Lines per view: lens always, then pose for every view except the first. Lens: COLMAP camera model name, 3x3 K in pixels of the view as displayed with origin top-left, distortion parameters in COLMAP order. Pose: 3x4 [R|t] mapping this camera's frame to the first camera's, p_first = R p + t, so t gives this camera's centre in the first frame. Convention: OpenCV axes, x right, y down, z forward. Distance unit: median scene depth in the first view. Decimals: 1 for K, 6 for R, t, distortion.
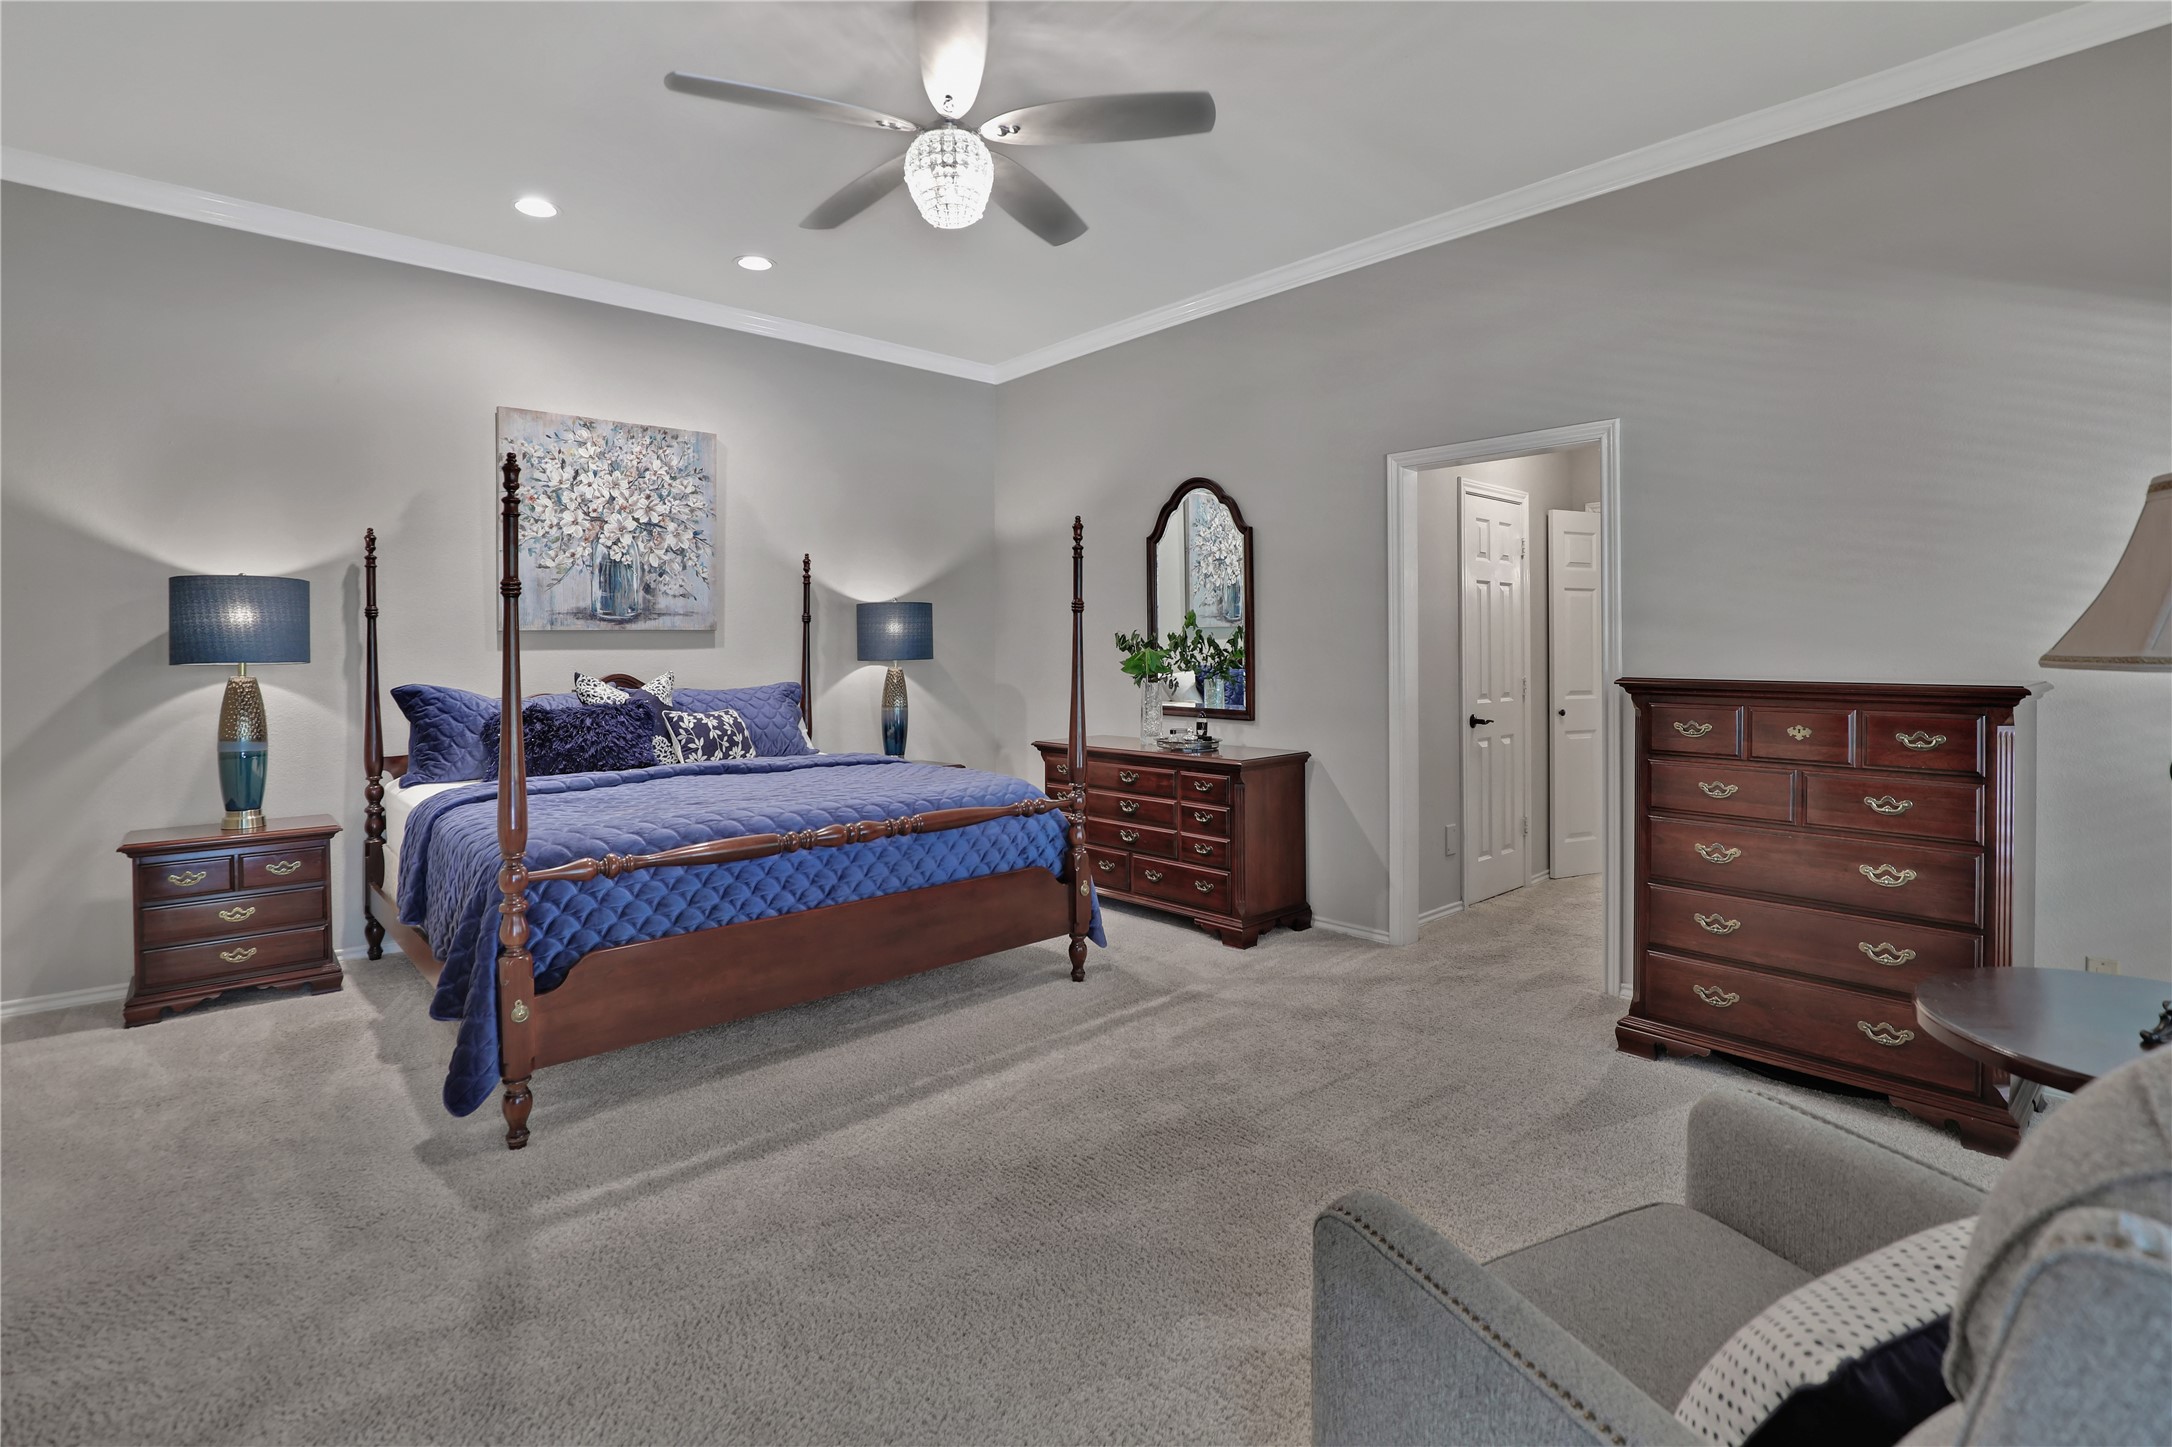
lens RADIAL K [[1012.5, 0, 1081.0], [0, 1012.5, 649.6], [0, 0, 1]] dist [-0.029731, 0.005218]
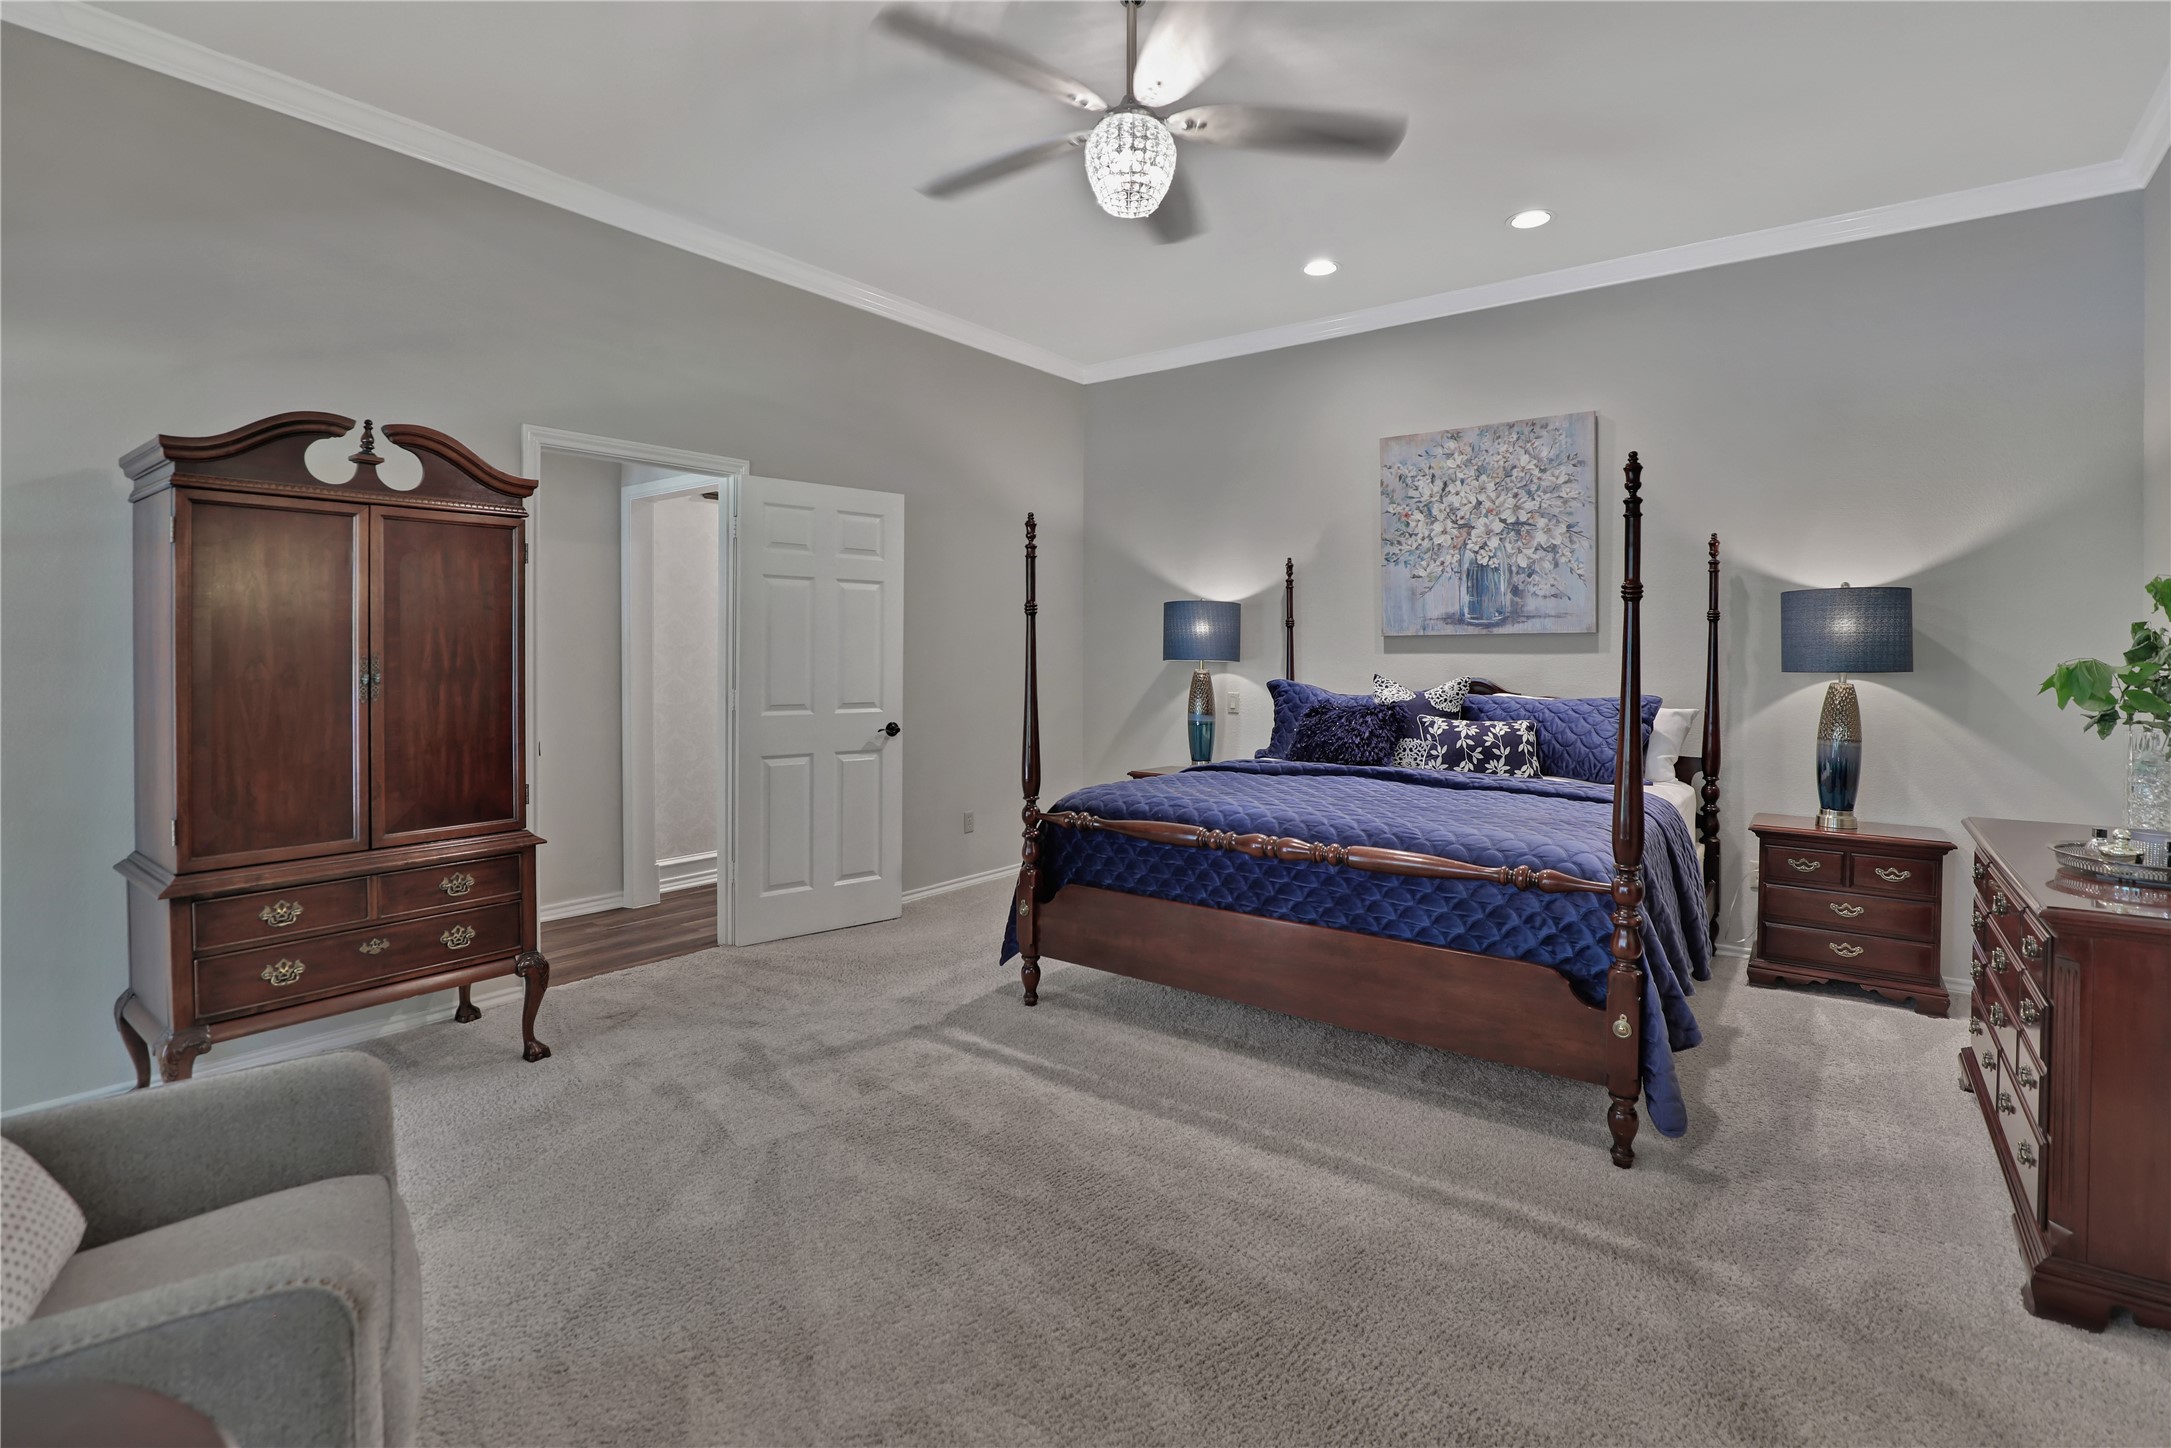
lens RADIAL K [[1012.0, 0, 1086.2], [0, 1012.0, 650.3], [0, 0, 1]] dist [-0.029731, 0.005218]
pose [[0.193341, 0.003449, -0.981126, 0.450952], [-0.008925, 0.999959, 0.001756, -0.001757], [0.981091, 0.008417, 0.193364, 0.429072]]
